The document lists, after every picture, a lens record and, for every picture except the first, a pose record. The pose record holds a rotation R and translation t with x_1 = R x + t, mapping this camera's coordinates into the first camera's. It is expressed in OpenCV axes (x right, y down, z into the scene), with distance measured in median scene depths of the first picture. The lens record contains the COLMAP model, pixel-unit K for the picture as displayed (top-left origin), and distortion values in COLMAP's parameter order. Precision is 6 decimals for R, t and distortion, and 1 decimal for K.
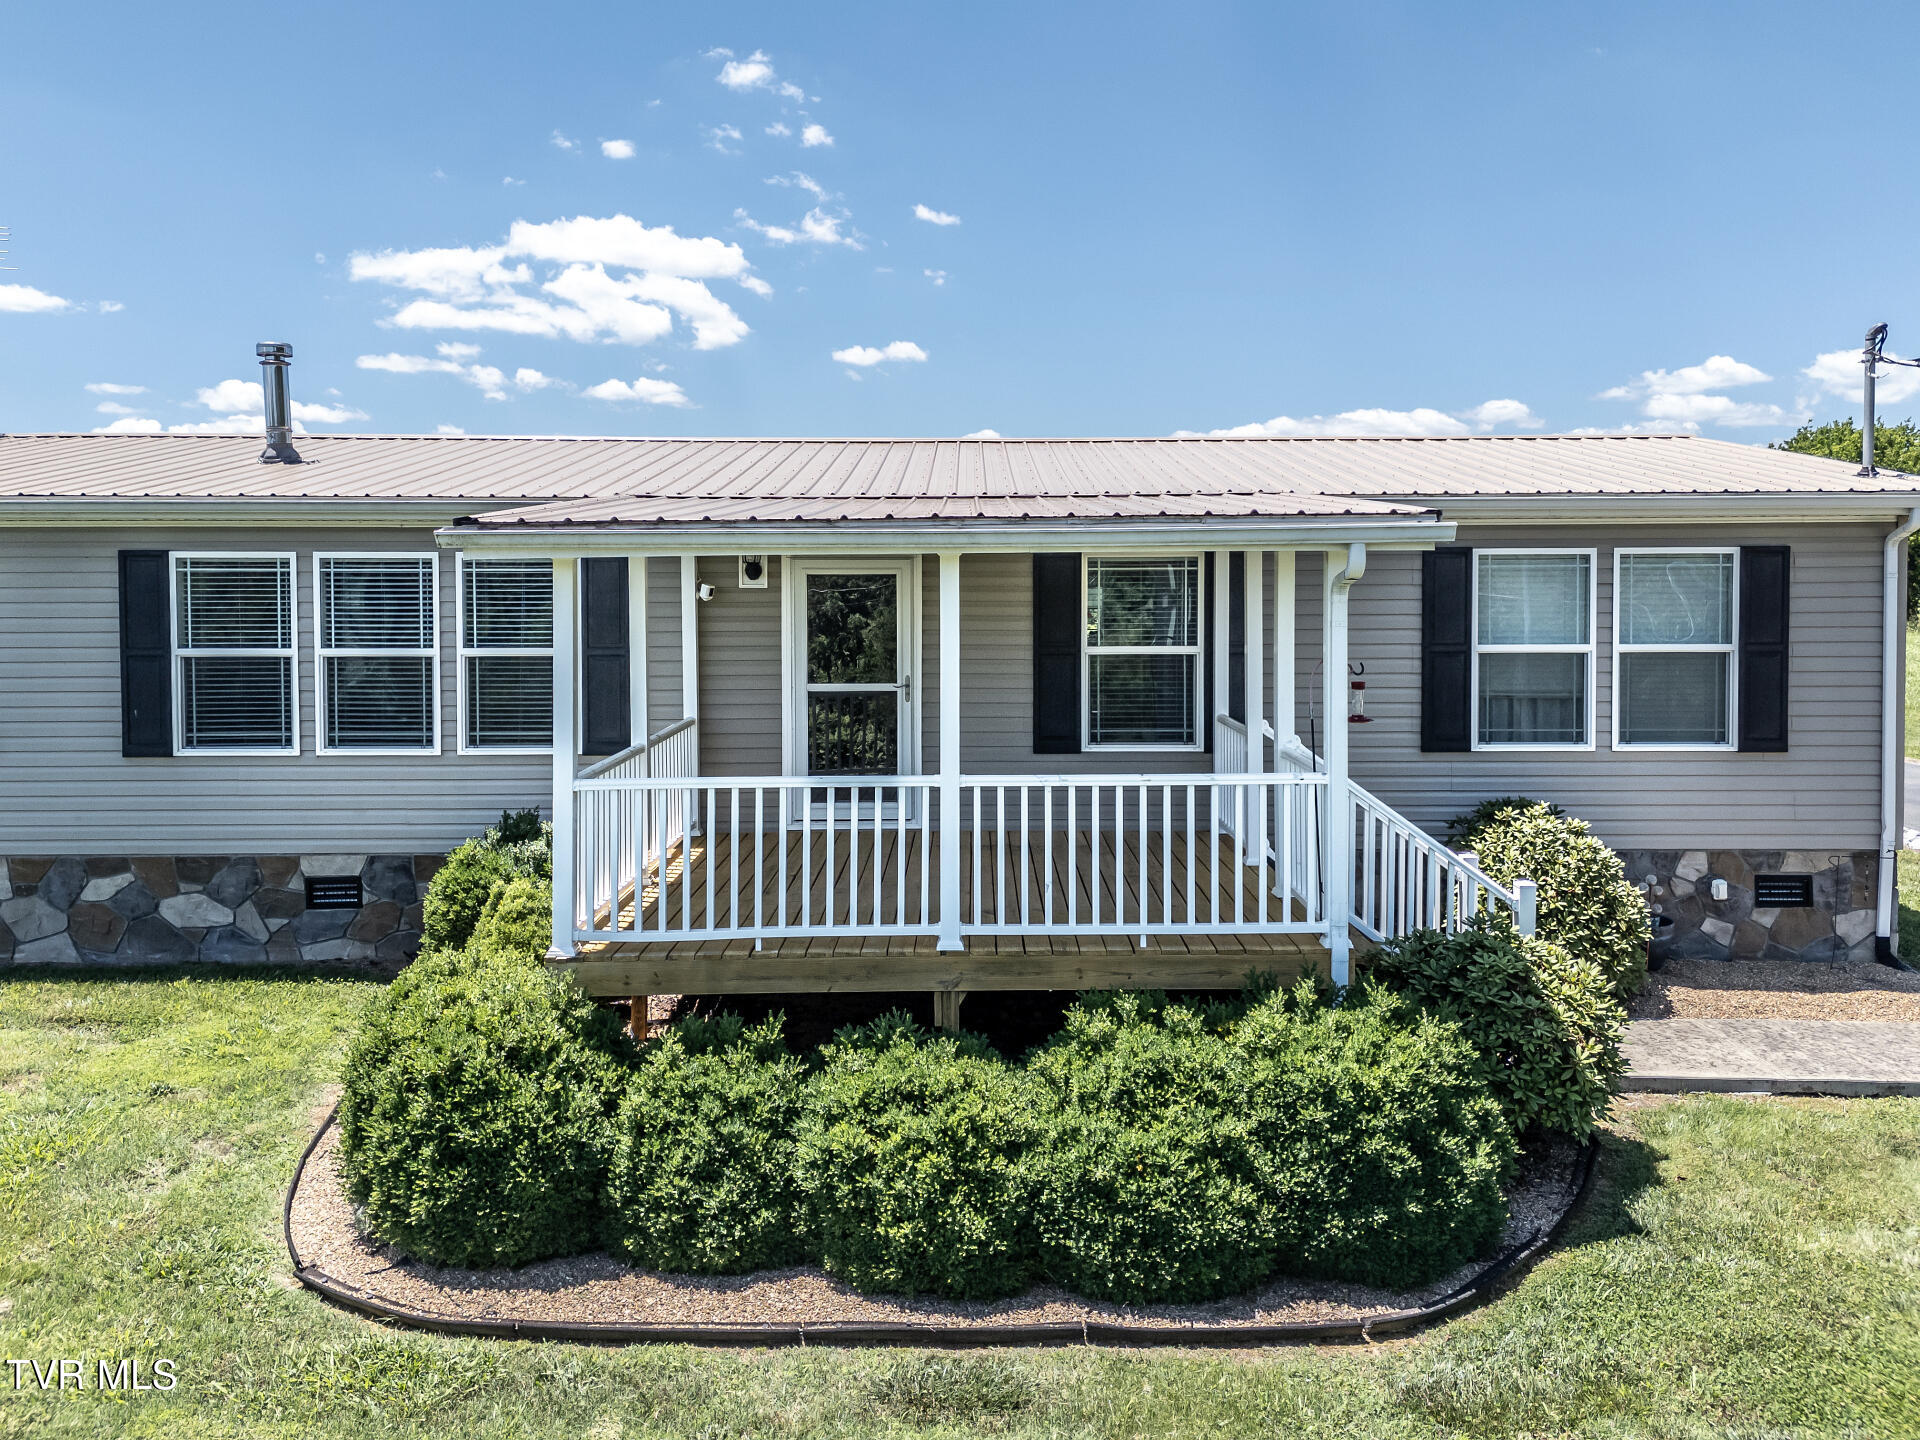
lens RADIAL K [[1508.0, 0, 953.4], [0, 1508.0, 669.5], [0, 0, 1]] dist [0.088837, -0.115592]
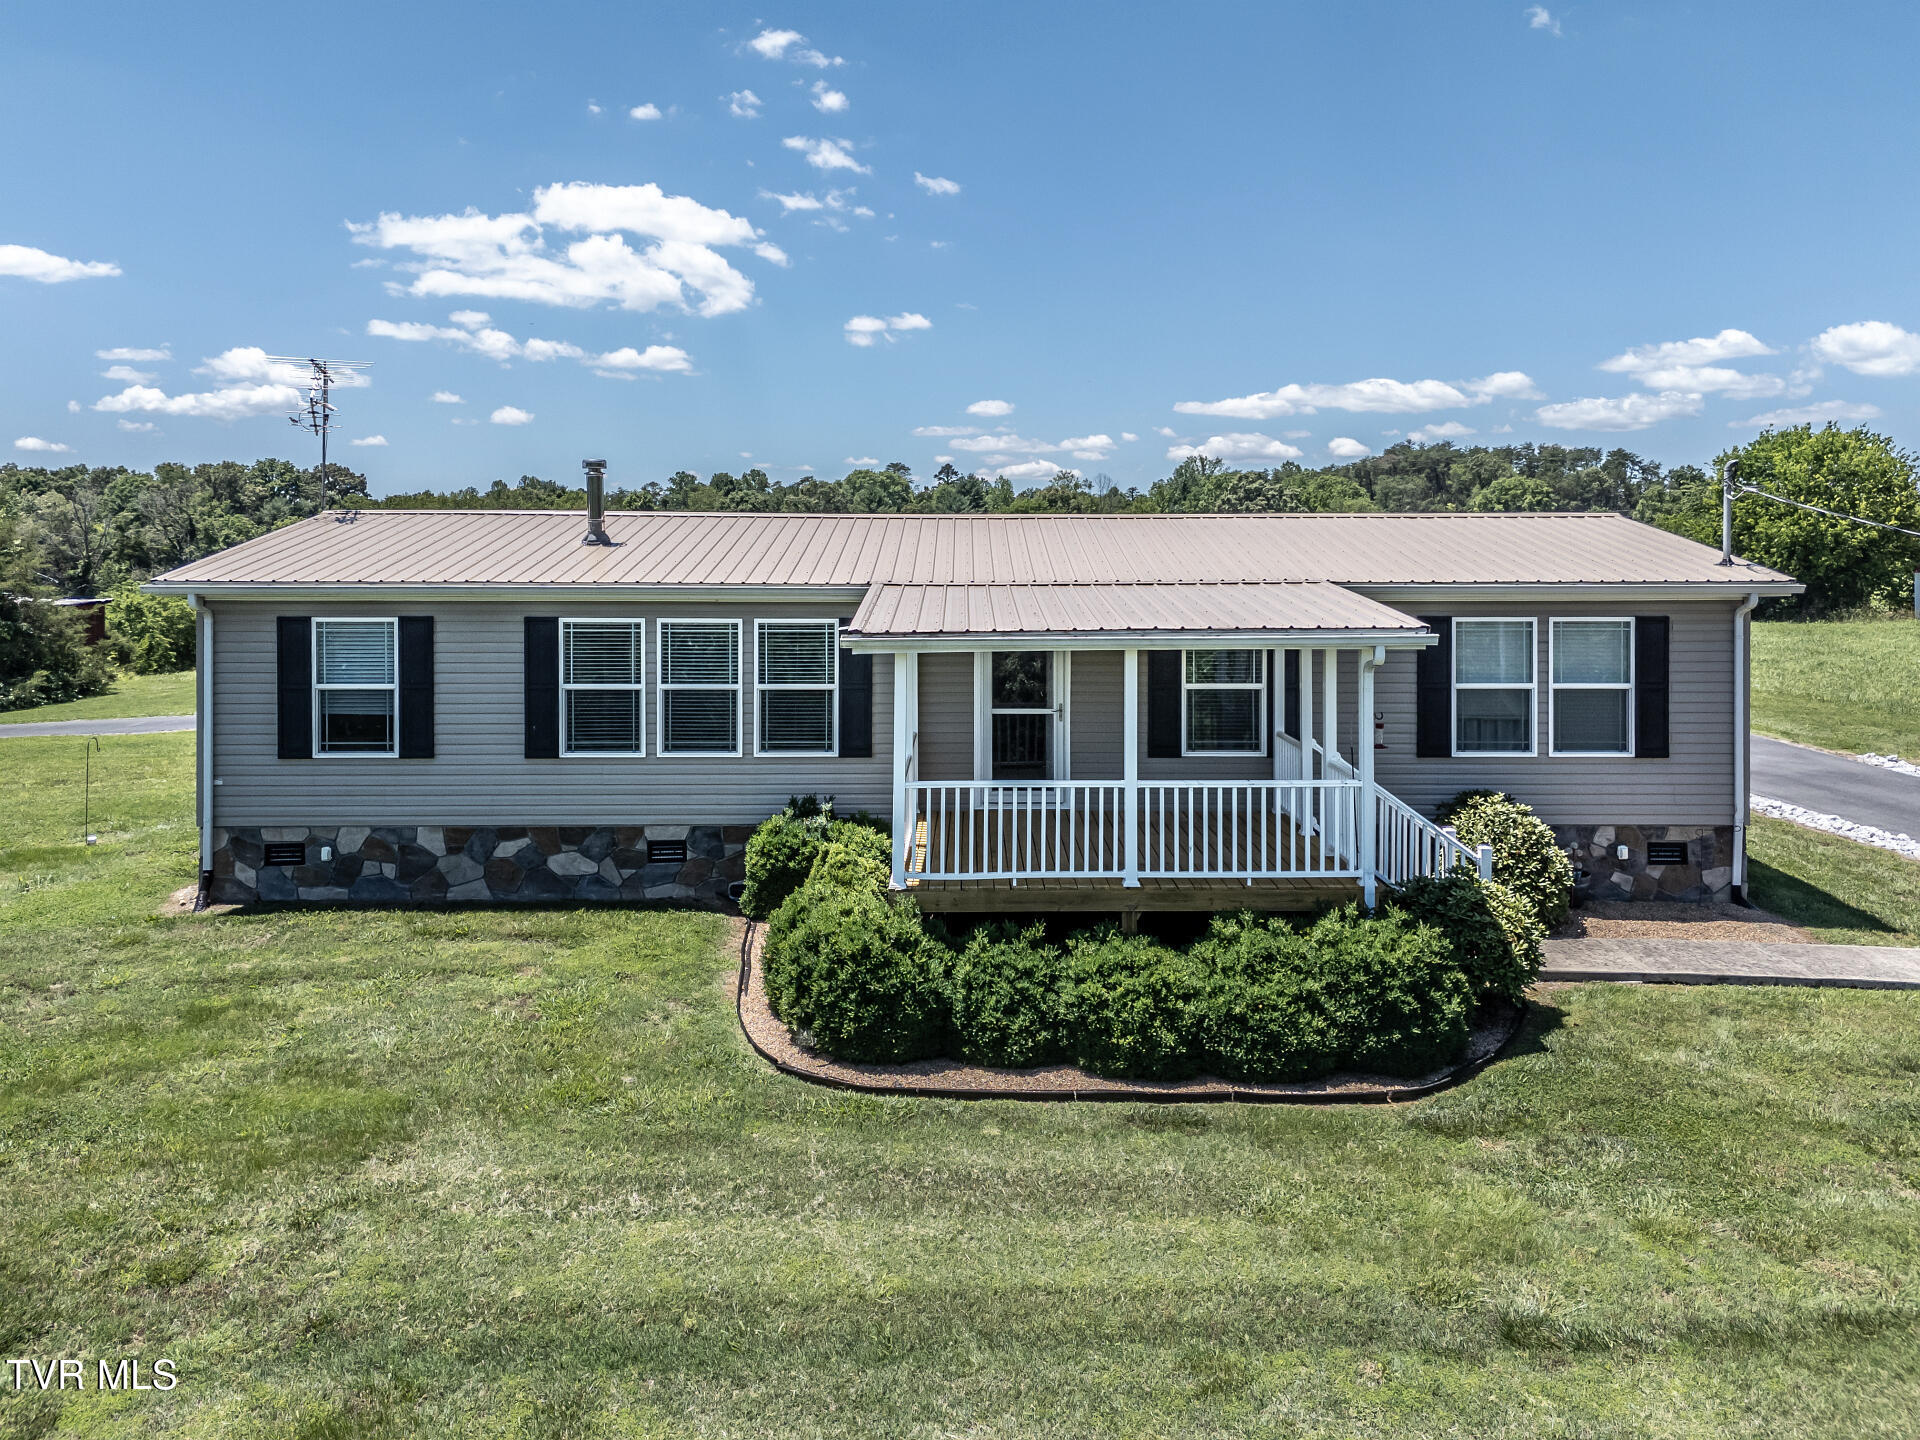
lens RADIAL K [[1450.4, 0, 955.6], [0, 1450.4, 622.8], [0, 0, 1]] dist [0.098363, -0.164209]
pose [[0.999991, 0.001305, -0.004043, -0.142402], [-0.001364, 0.999890, -0.014799, -0.058887], [0.004023, 0.014804, 0.999882, -0.447804]]
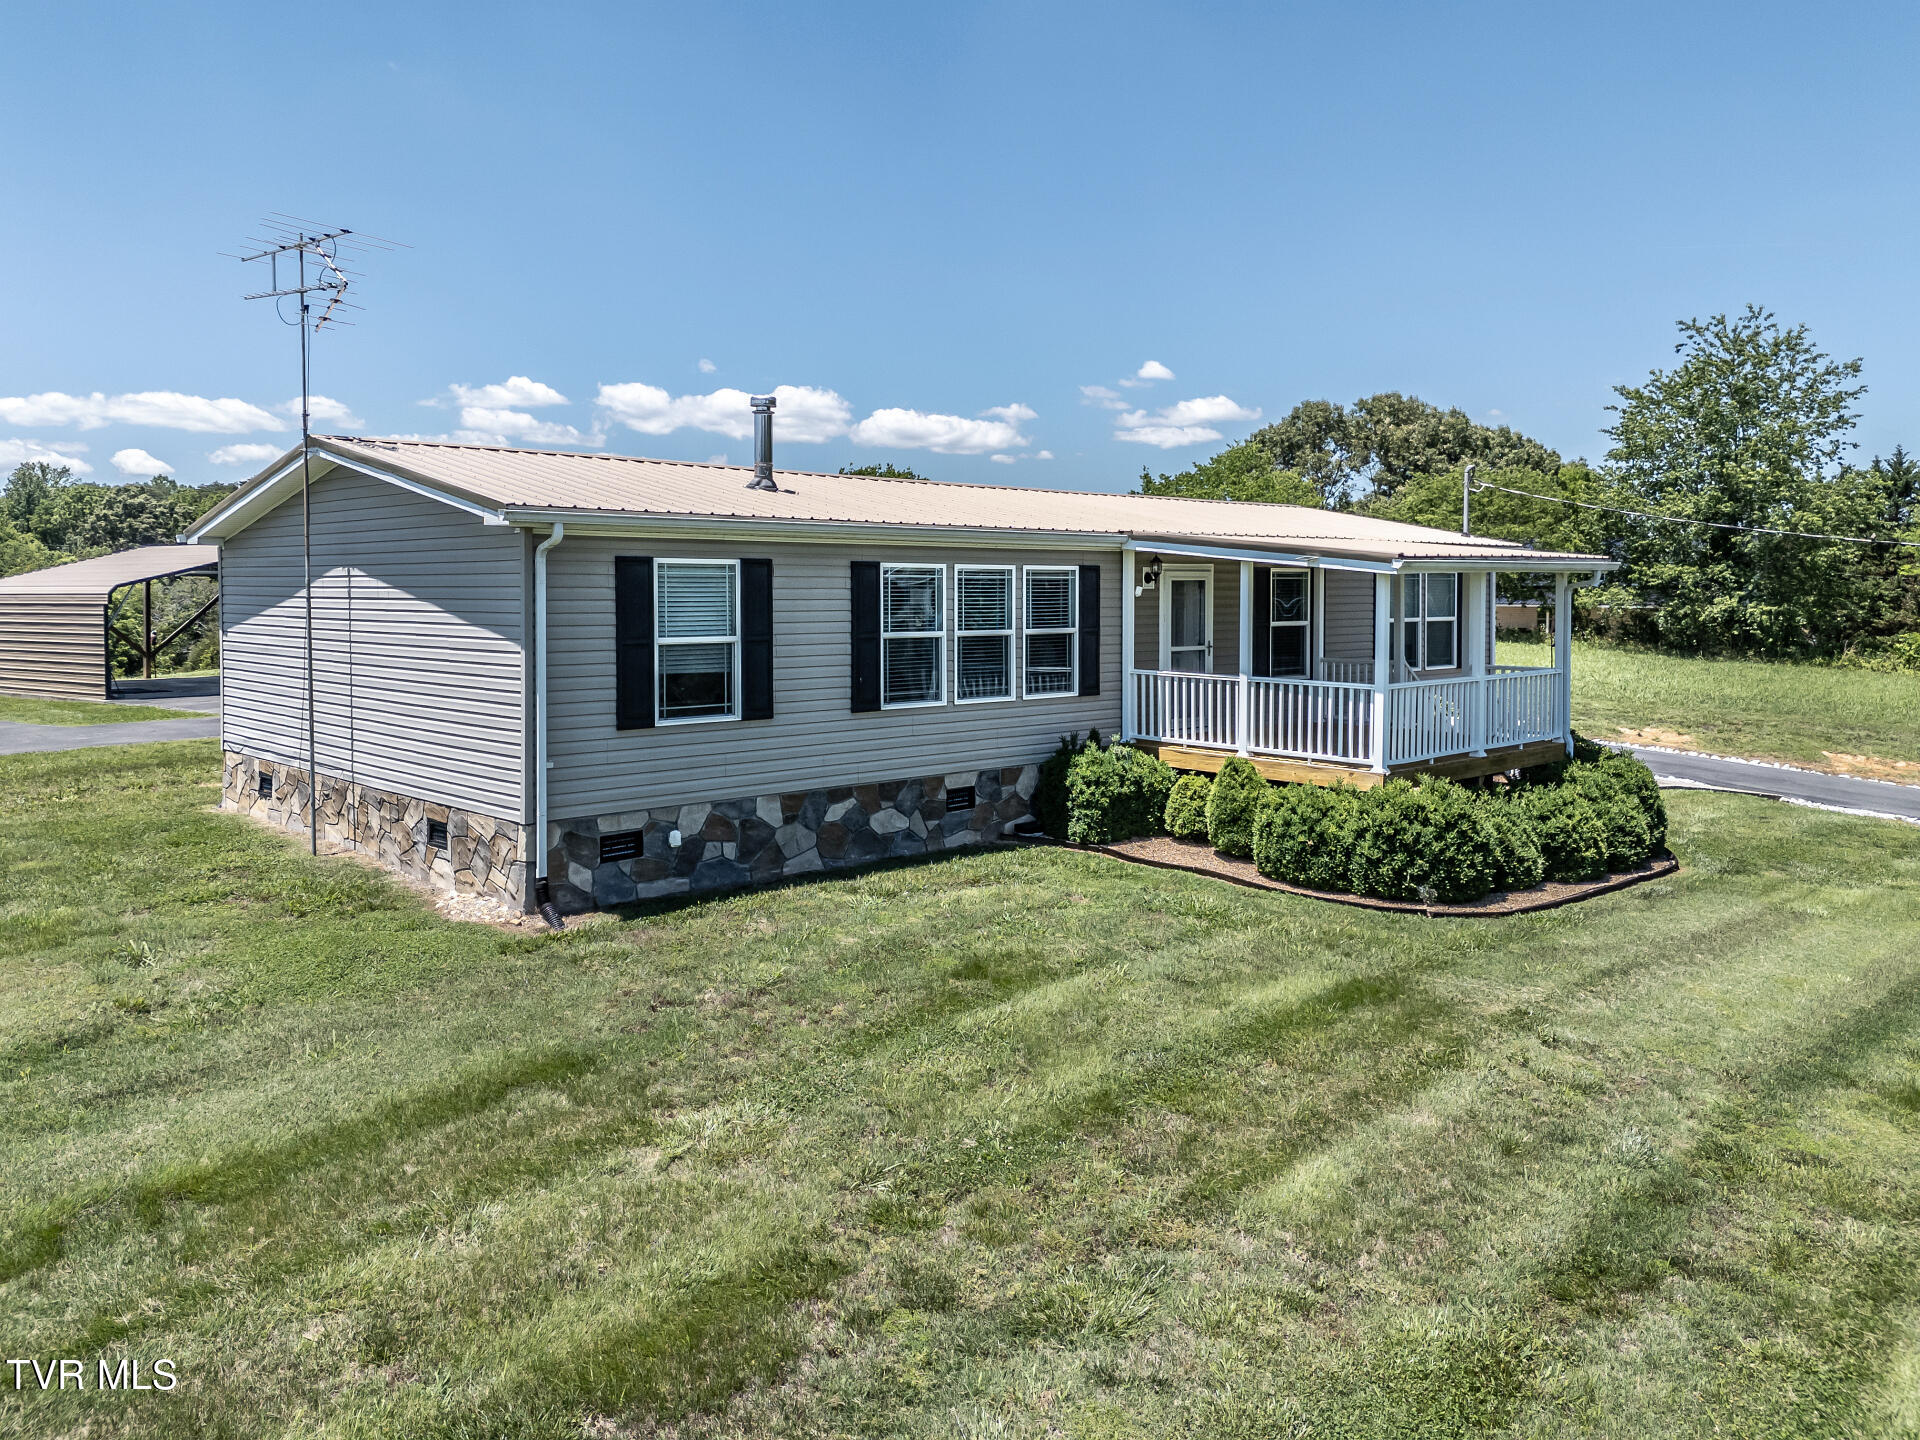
lens RADIAL K [[1450.4, 0, 955.6], [0, 1450.4, 622.8], [0, 0, 1]] dist [0.098363, -0.164209]
pose [[0.732298, -0.013635, 0.680848, -1.535711], [0.035103, 0.999226, -0.017744, 0.003958], [-0.680079, 0.036893, 0.732210, -0.014762]]
